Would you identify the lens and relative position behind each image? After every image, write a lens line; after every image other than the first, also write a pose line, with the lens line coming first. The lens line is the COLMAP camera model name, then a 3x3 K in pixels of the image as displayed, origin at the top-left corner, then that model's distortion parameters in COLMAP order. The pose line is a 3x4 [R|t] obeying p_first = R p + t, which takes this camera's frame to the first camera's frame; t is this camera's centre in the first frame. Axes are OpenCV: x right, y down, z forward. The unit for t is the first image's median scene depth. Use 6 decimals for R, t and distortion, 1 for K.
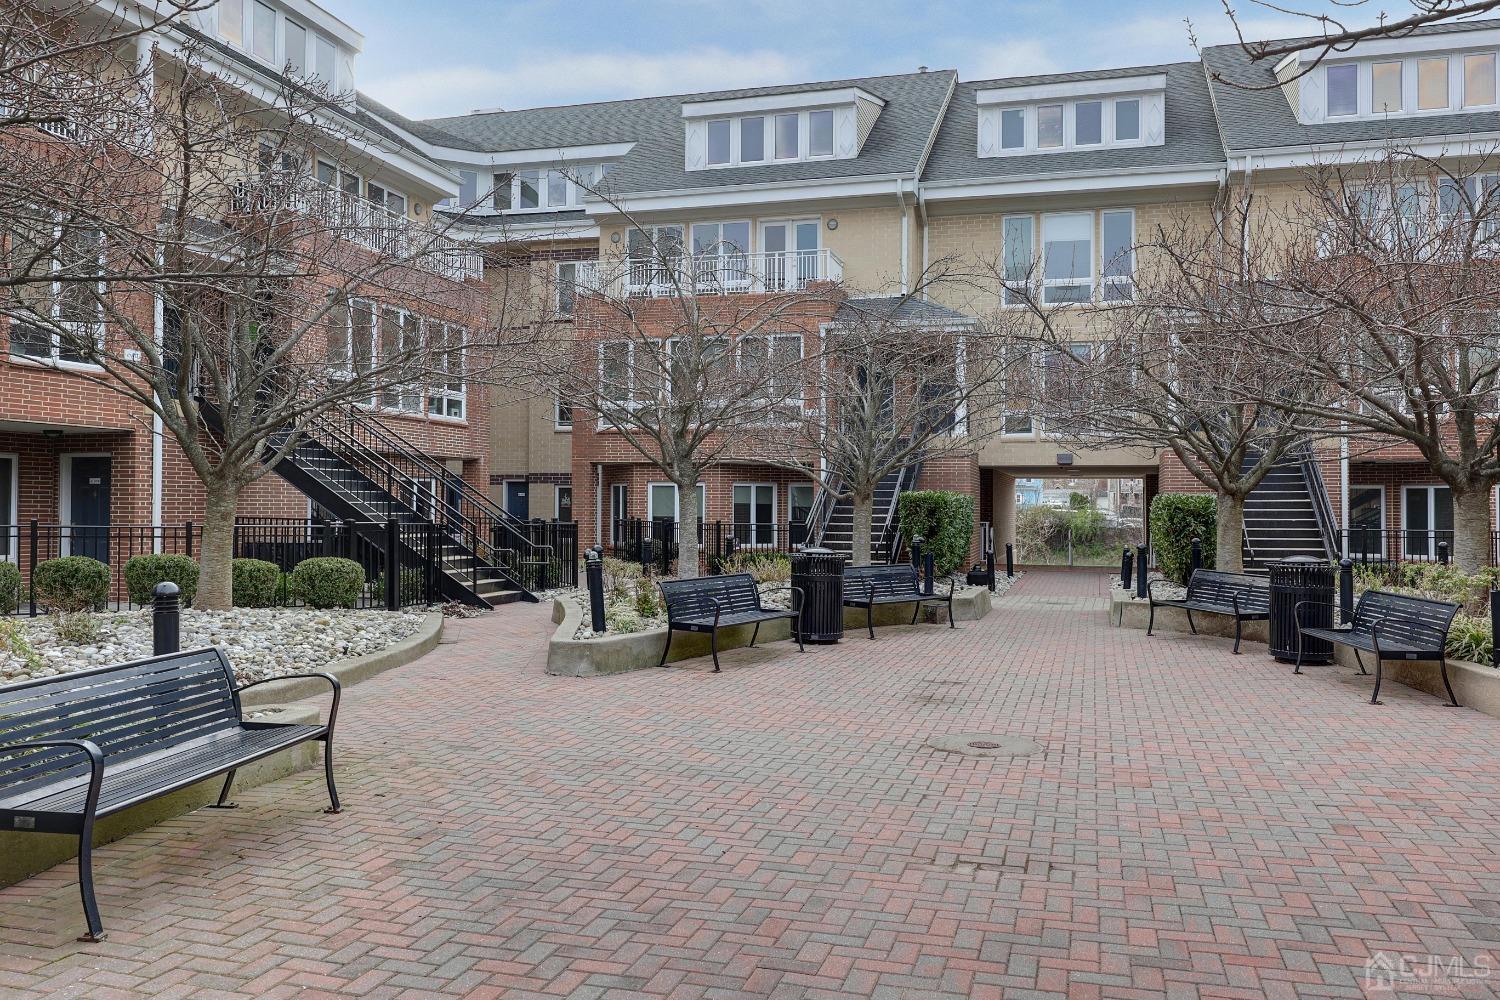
lens RADIAL K [[1168.6, 0, 750.0], [0, 1168.6, 500.0], [0, 0, 1]] dist [-0.003304, 0.002783]
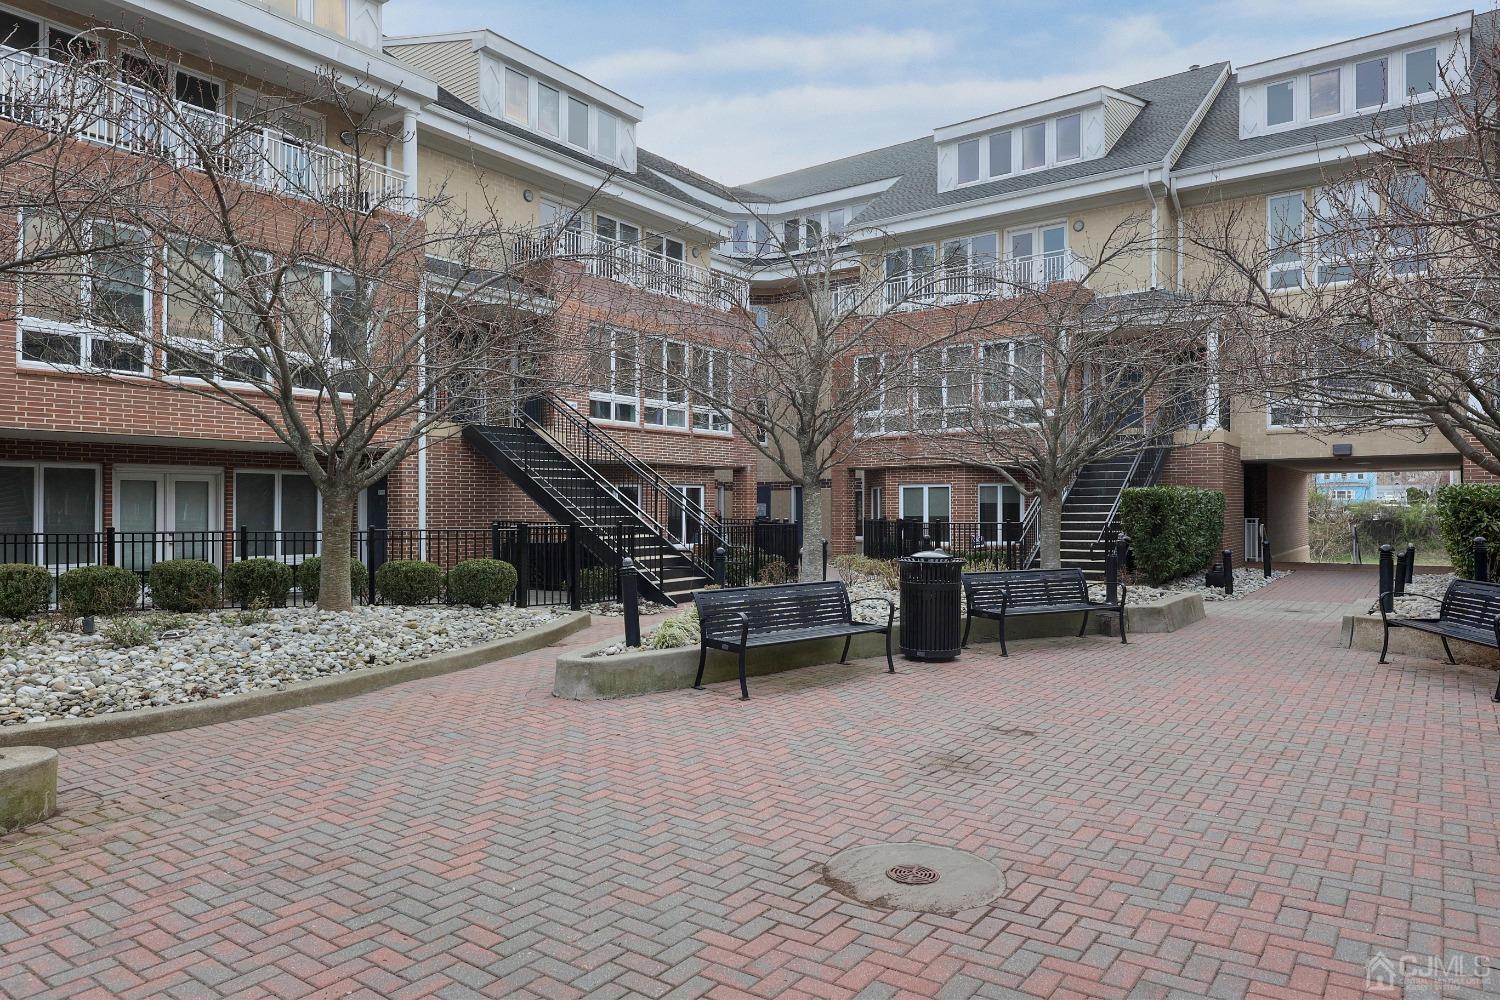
lens RADIAL K [[951.2, 0, 750.9], [0, 951.2, 513.4], [0, 0, 1]] dist [0.004093, -0.000337]
pose [[0.942404, -0.012098, -0.334258, 0.078795], [0.015691, 0.999845, 0.008048, 0.002102], [0.334109, -0.012829, 0.942447, 0.130345]]
